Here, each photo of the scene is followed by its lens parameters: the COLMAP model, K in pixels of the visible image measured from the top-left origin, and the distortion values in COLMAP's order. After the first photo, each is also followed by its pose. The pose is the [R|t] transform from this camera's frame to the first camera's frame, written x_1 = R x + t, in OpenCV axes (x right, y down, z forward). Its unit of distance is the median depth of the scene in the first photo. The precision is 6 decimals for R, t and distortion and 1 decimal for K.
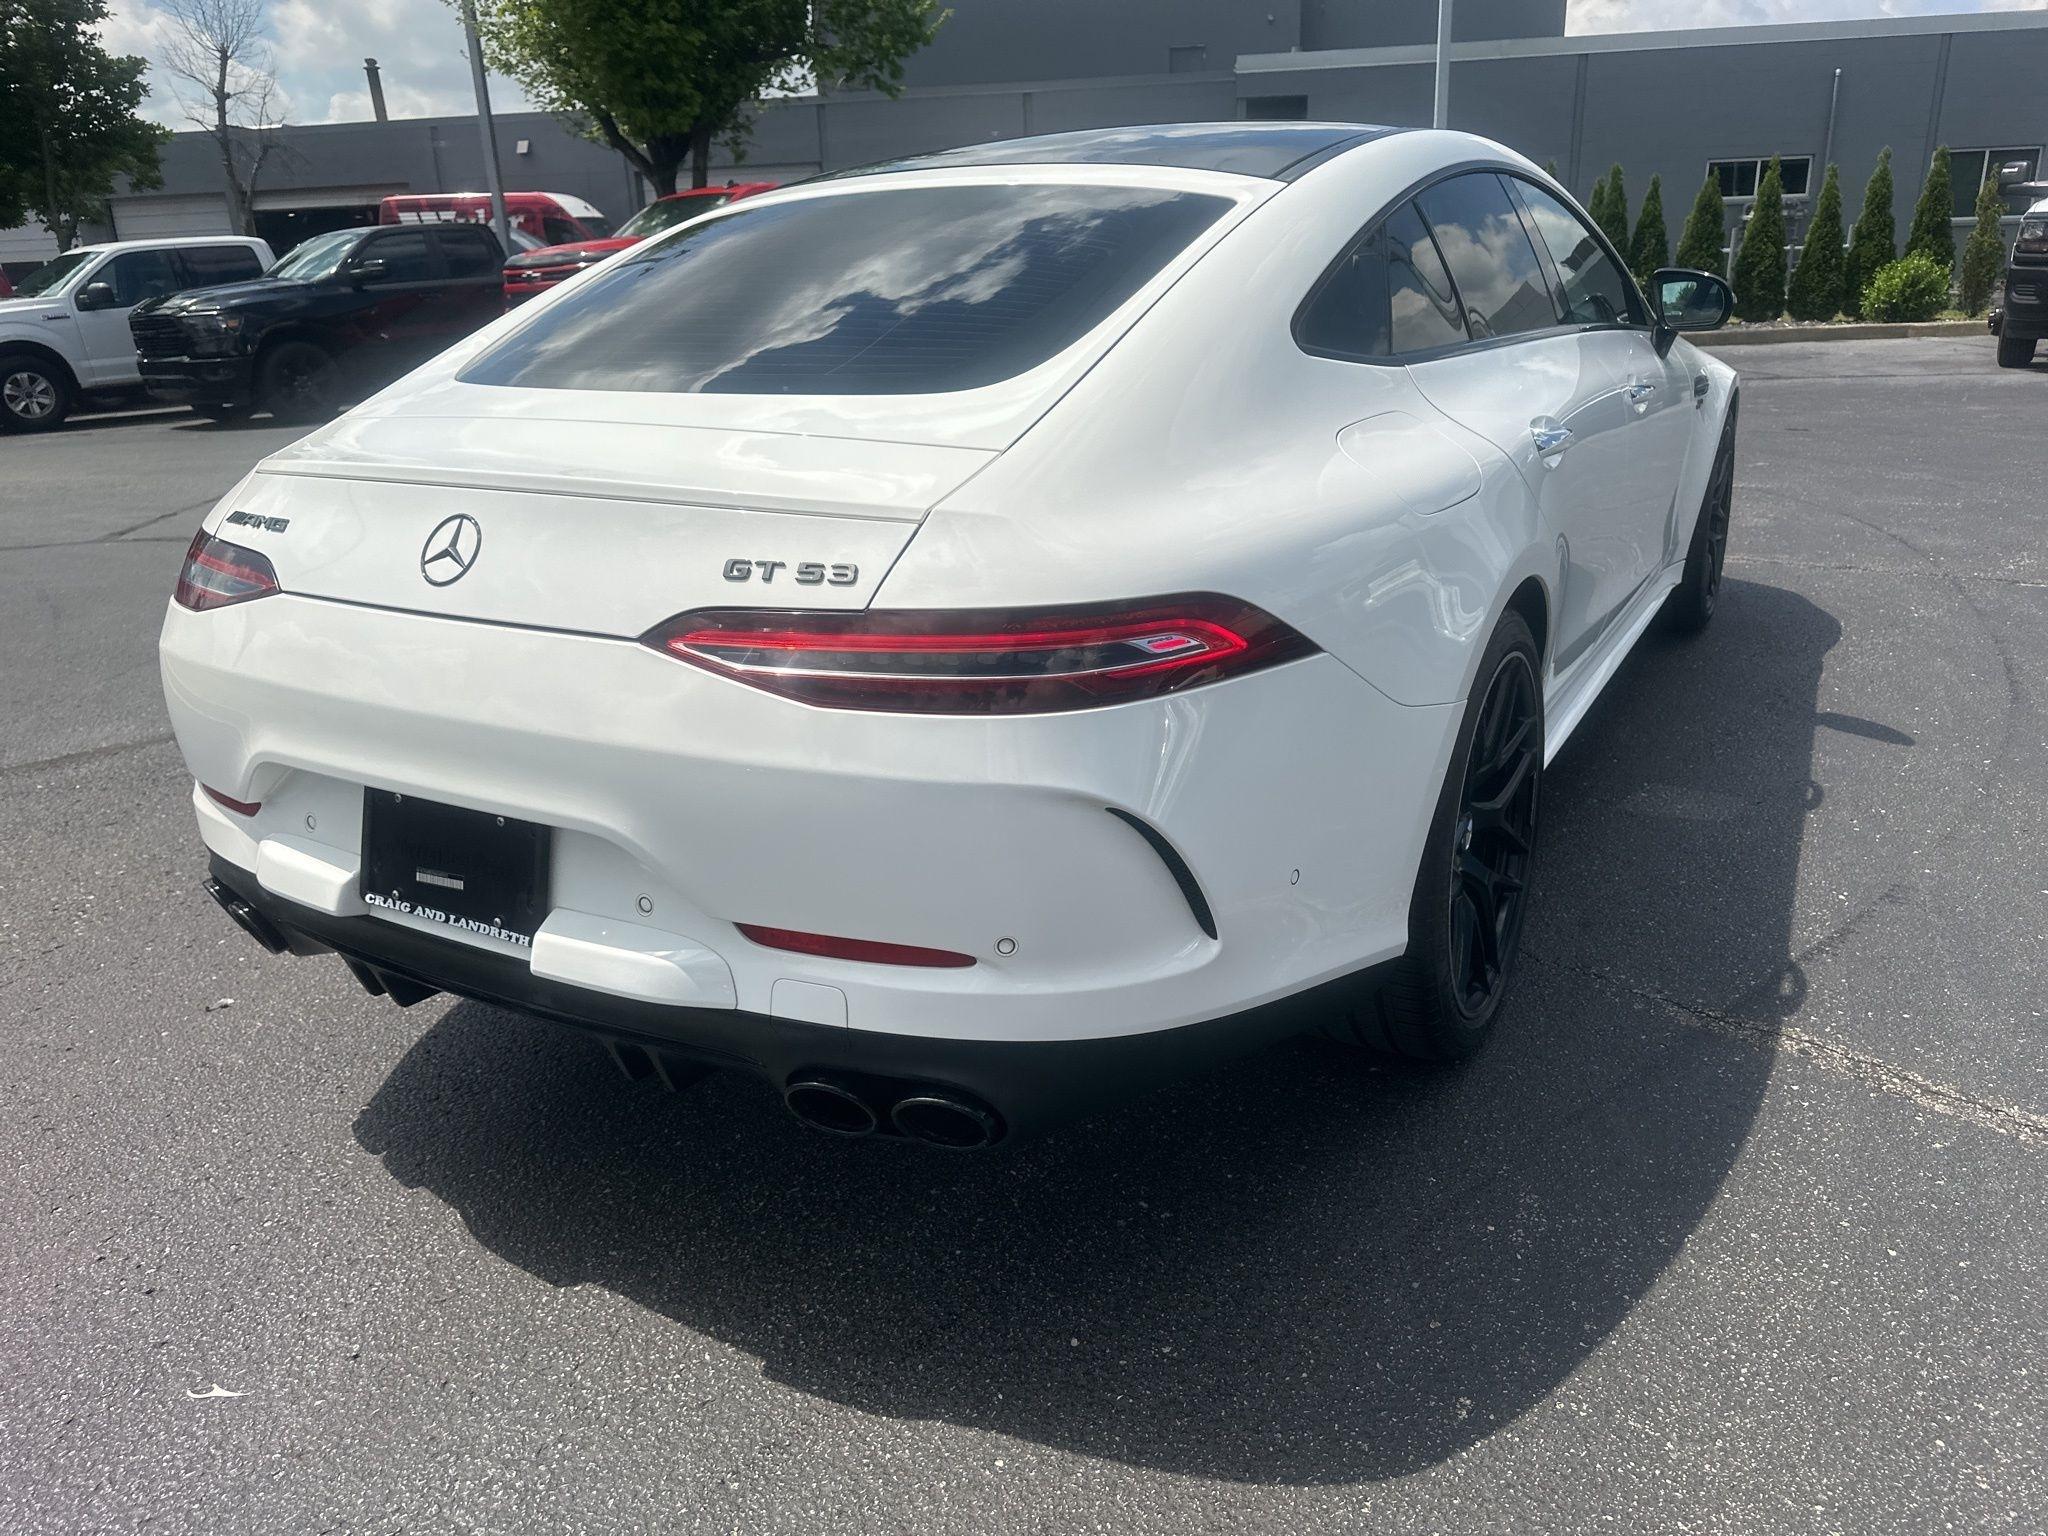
lens RADIAL K [[1476.0, 0, 1048.3], [0, 1476.0, 808.5], [0, 0, 1]] dist [0.043034, -0.056962]
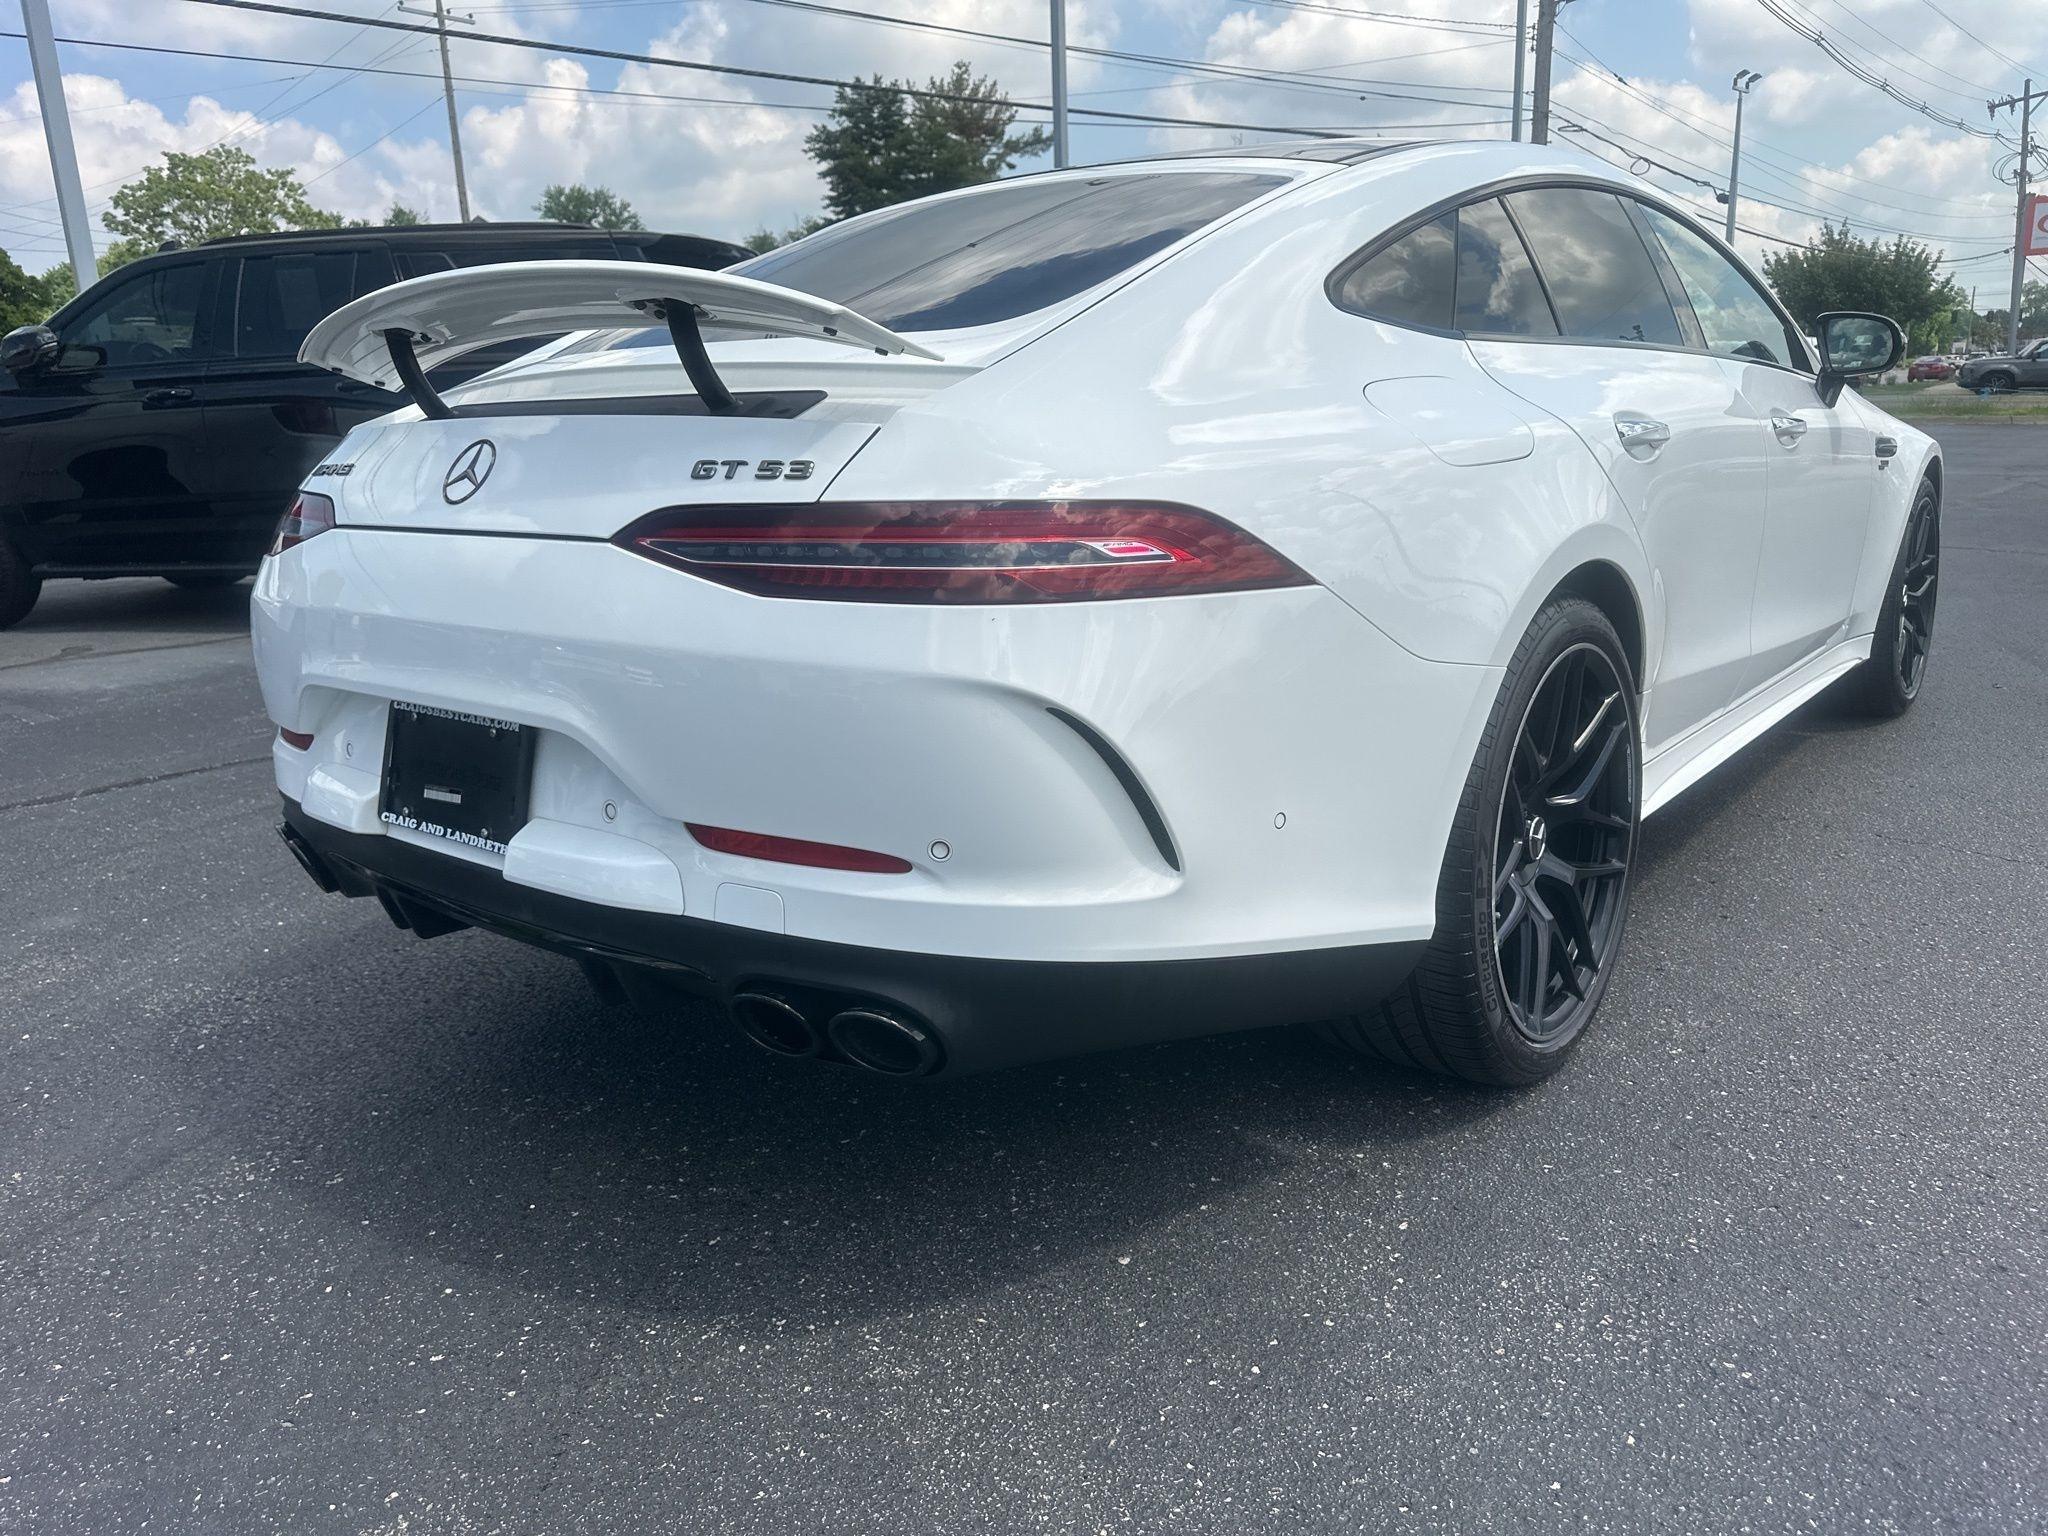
lens RADIAL K [[1476.0, 0, 1048.3], [0, 1476.0, 808.5], [0, 0, 1]] dist [0.043034, -0.056962]
pose [[0.987737, 0.037671, -0.151516, 0.163490], [-0.052428, 0.994132, -0.094614, 0.134992], [0.147063, 0.101398, 0.983916, 0.052564]]
